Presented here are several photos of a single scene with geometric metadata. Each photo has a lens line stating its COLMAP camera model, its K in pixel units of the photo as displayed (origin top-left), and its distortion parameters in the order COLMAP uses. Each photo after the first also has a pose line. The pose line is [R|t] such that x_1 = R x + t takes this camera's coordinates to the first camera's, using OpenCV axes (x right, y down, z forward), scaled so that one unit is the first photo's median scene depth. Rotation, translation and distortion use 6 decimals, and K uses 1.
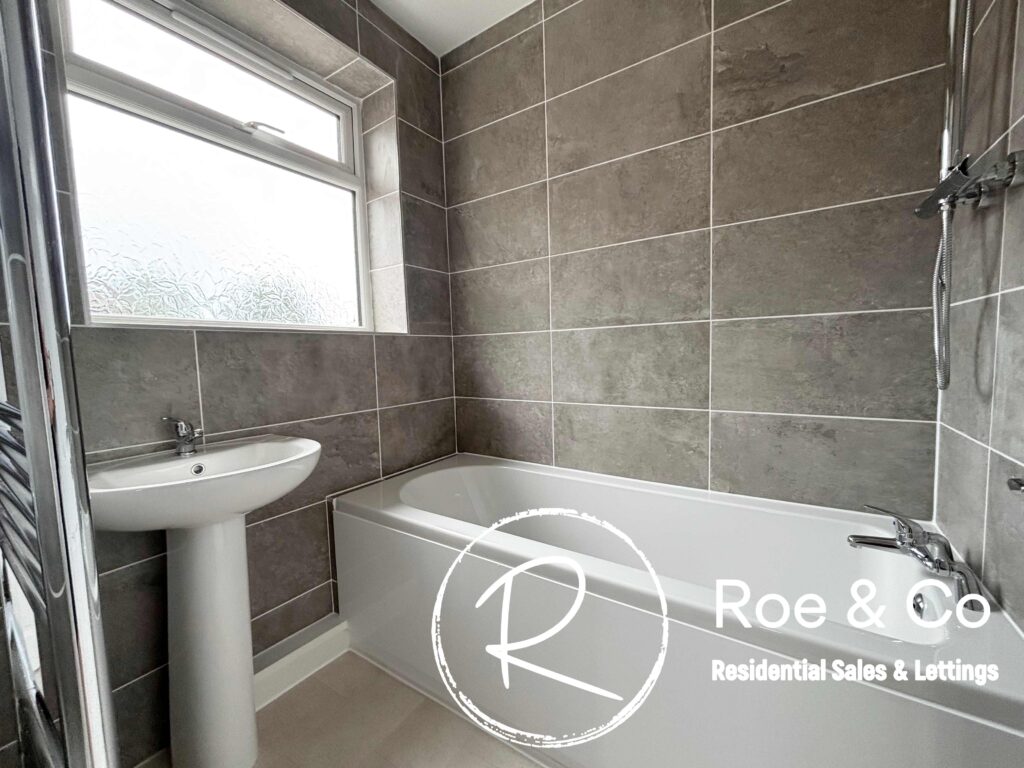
lens RADIAL K [[413.2, 0, 513.1], [0, 413.2, 385.9], [0, 0, 1]] dist [-0.001544, 0.000618]
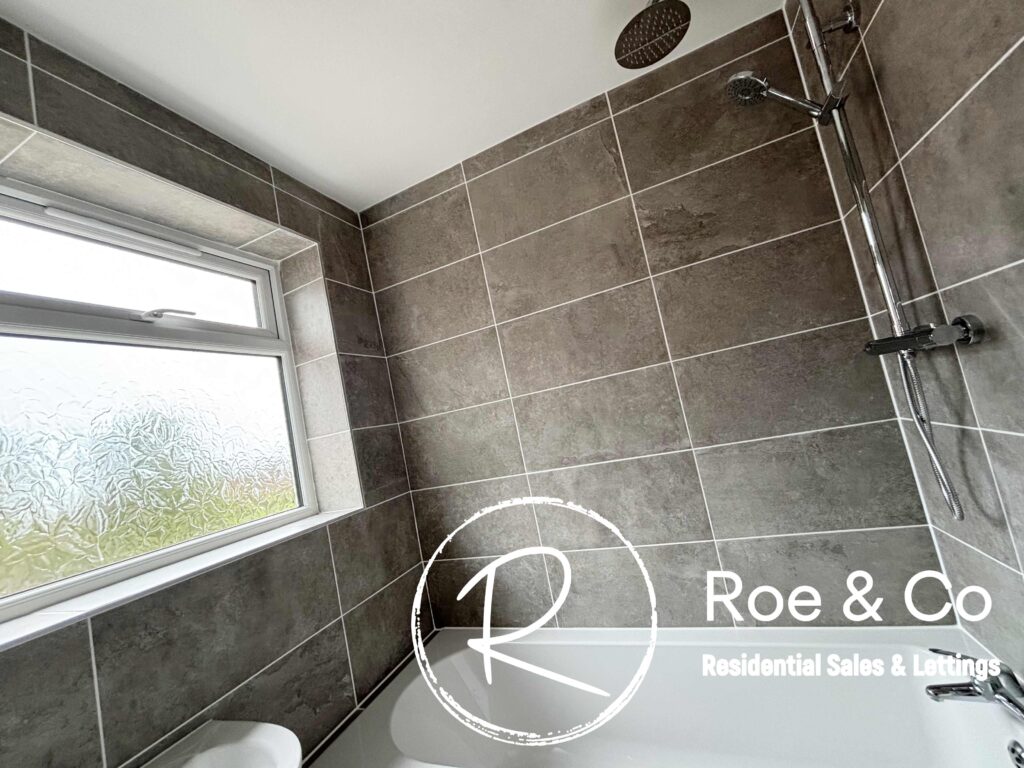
lens RADIAL K [[413.2, 0, 513.1], [0, 413.2, 385.9], [0, 0, 1]] dist [-0.001544, 0.000618]
pose [[0.964570, -0.151042, 0.216314, -0.122280], [0.188751, 0.967927, -0.165802, -0.200376], [-0.184333, 0.200757, 0.962143, 0.077605]]
